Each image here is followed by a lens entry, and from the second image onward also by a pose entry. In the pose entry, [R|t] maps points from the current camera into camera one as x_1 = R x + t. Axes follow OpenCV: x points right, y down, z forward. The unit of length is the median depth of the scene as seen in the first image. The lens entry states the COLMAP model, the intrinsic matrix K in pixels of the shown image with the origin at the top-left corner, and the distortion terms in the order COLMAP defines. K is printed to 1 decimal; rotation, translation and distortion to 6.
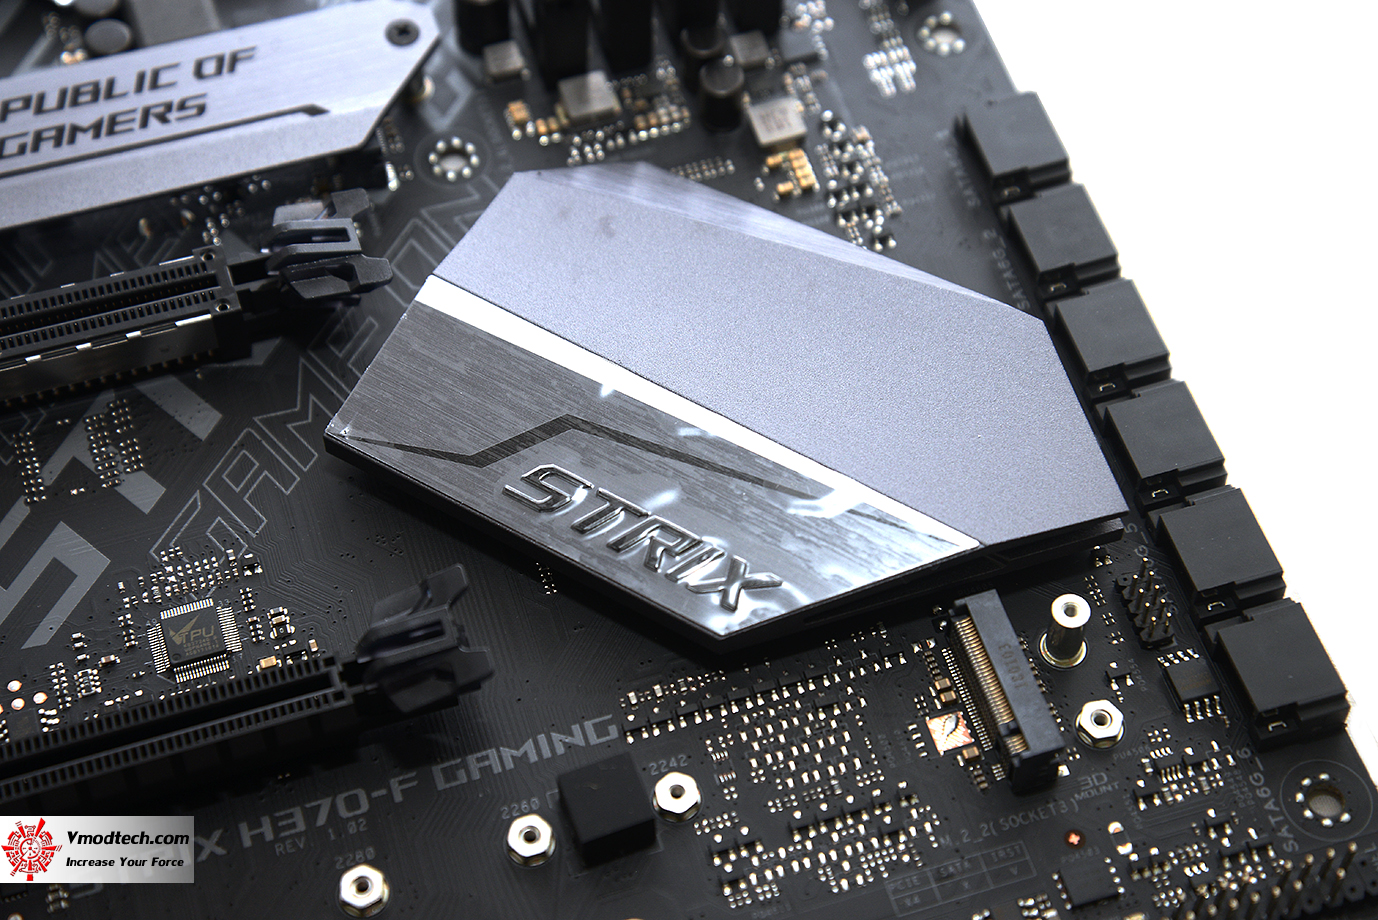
lens RADIAL K [[2611.0, 0, 679.3], [0, 2611.0, 474.0], [0, 0, 1]] dist [0.311716, 0.000000]
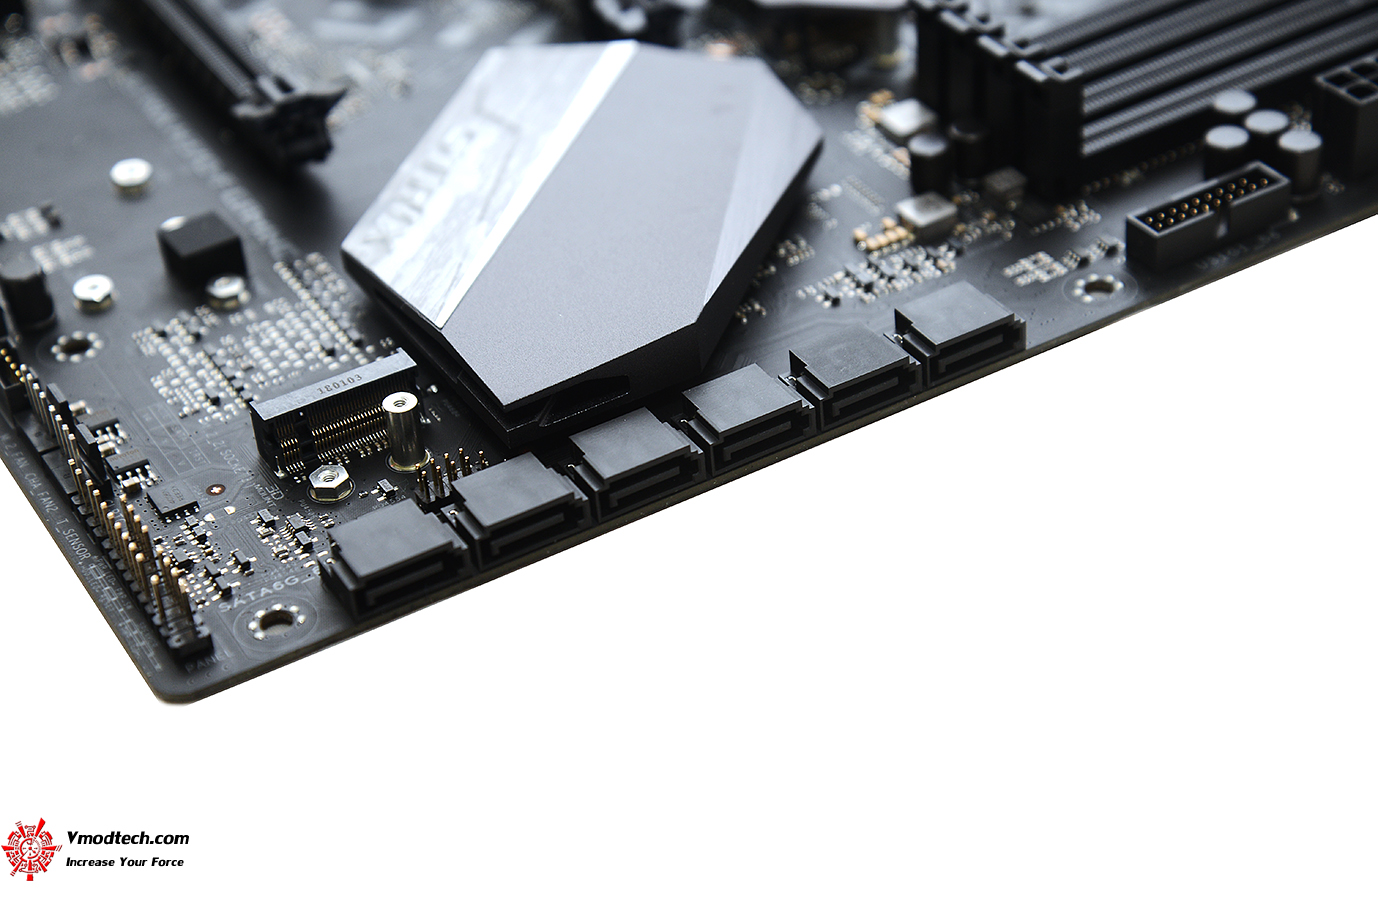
lens RADIAL K [[2578.4, 0, 678.7], [0, 2578.4, 466.8], [0, 0, 1]] dist [0.326889, 0.000000]
pose [[0.207600, 0.585671, -0.783513, 0.989104], [-0.789622, 0.573112, 0.219179, -0.249216], [0.577407, 0.573177, 0.581437, 0.439958]]
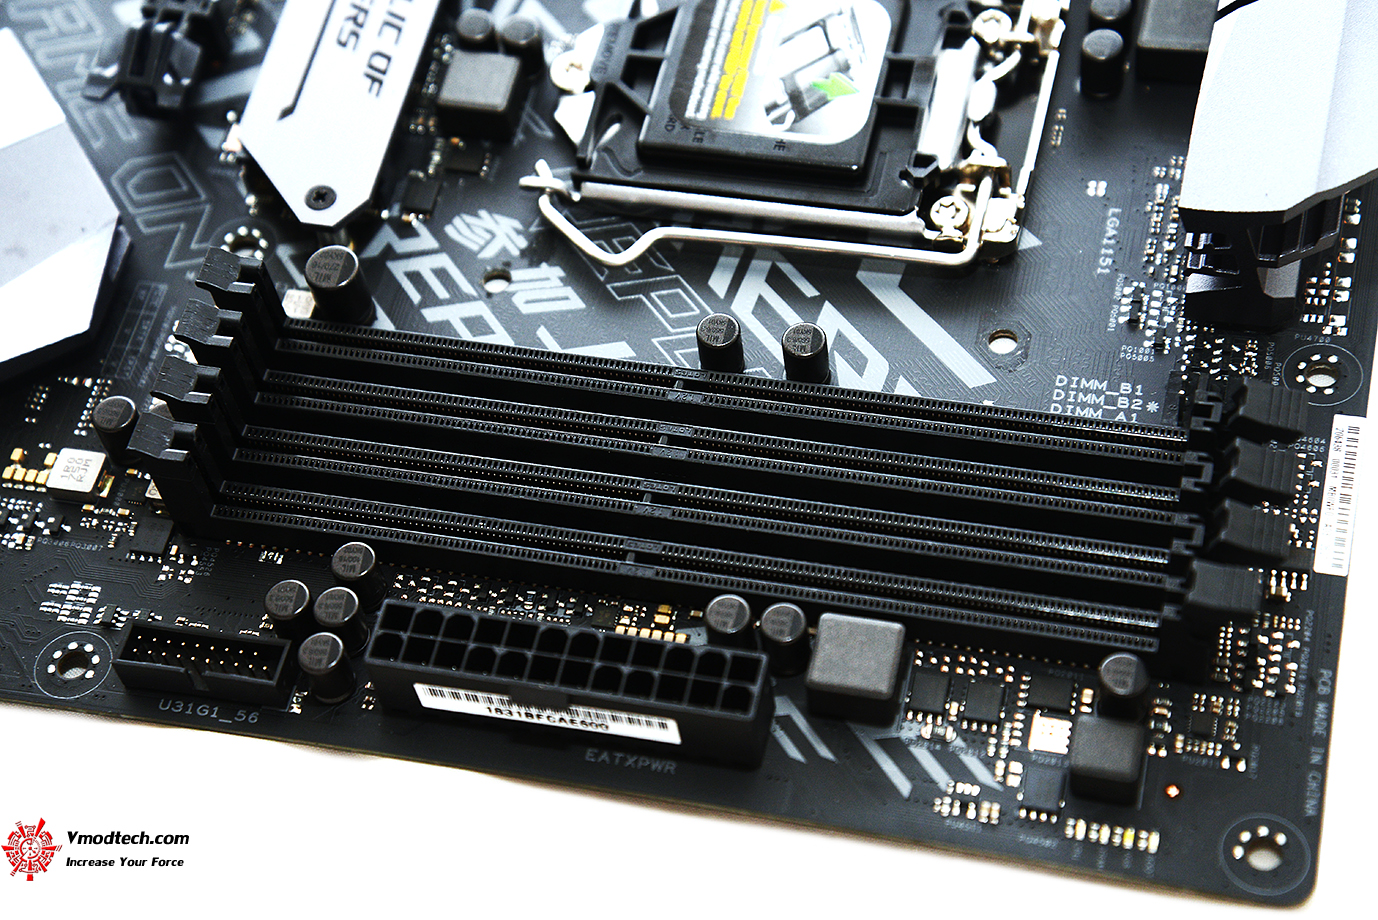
lens RADIAL K [[2664.5, 0, 690.0], [0, 2664.5, 463.1], [0, 0, 1]] dist [0.359121, 0.000000]
pose [[-0.505702, 0.746295, -0.432793, 0.408732], [-0.675734, -0.030775, 0.736503, -1.181358], [0.536329, 0.664904, 0.519859, 0.644098]]
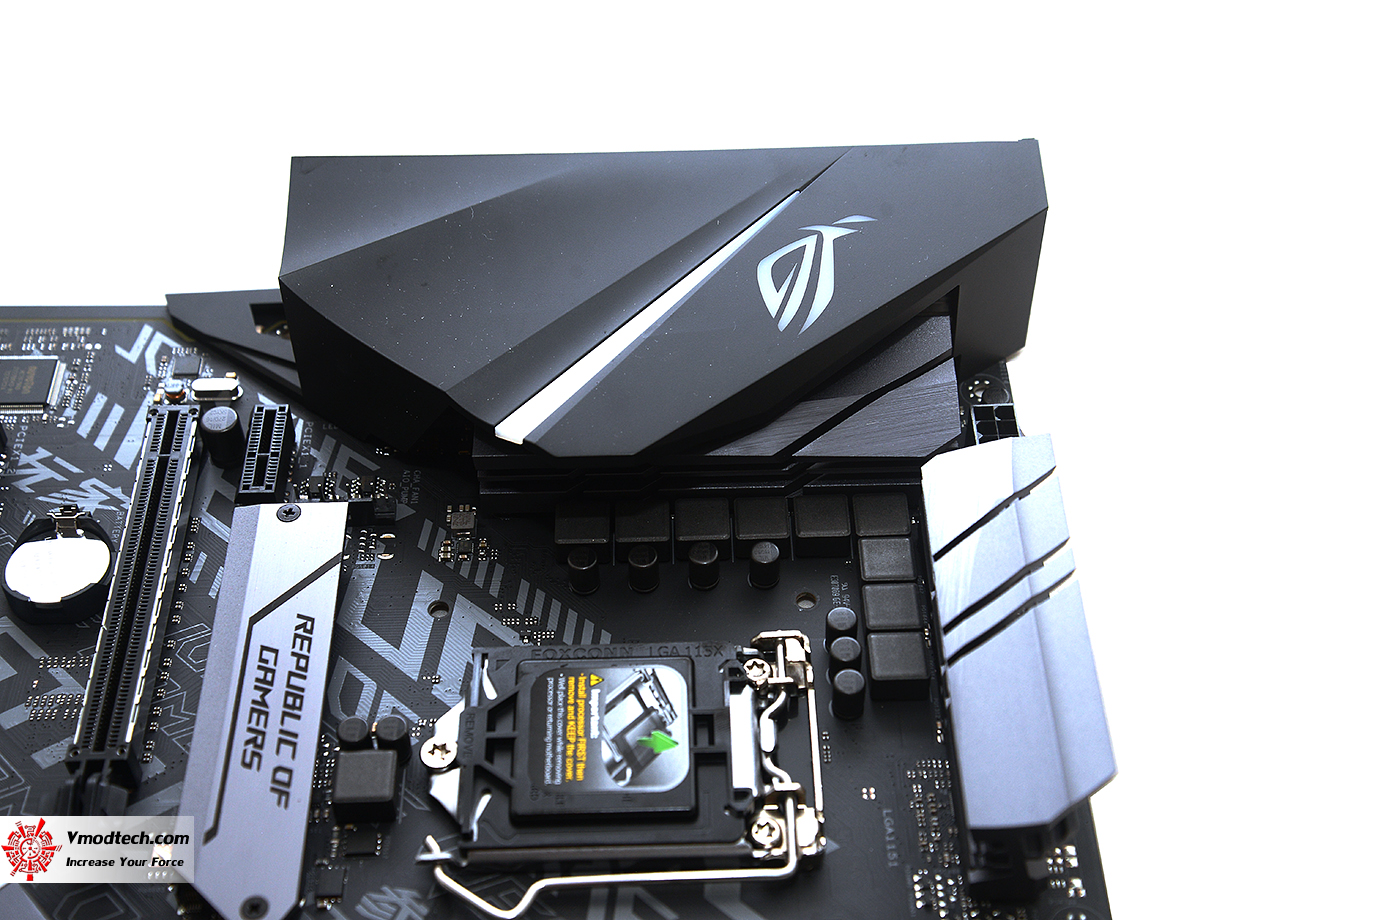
lens RADIAL K [[1916.3, 0, 682.2], [0, 1916.3, 461.8], [0, 0, 1]] dist [0.180905, 0.000000]
pose [[-0.284848, 0.719123, -0.633817, 0.303783], [-0.810075, 0.172915, 0.560249, -0.984639], [0.512485, 0.673025, 0.533289, 0.508009]]
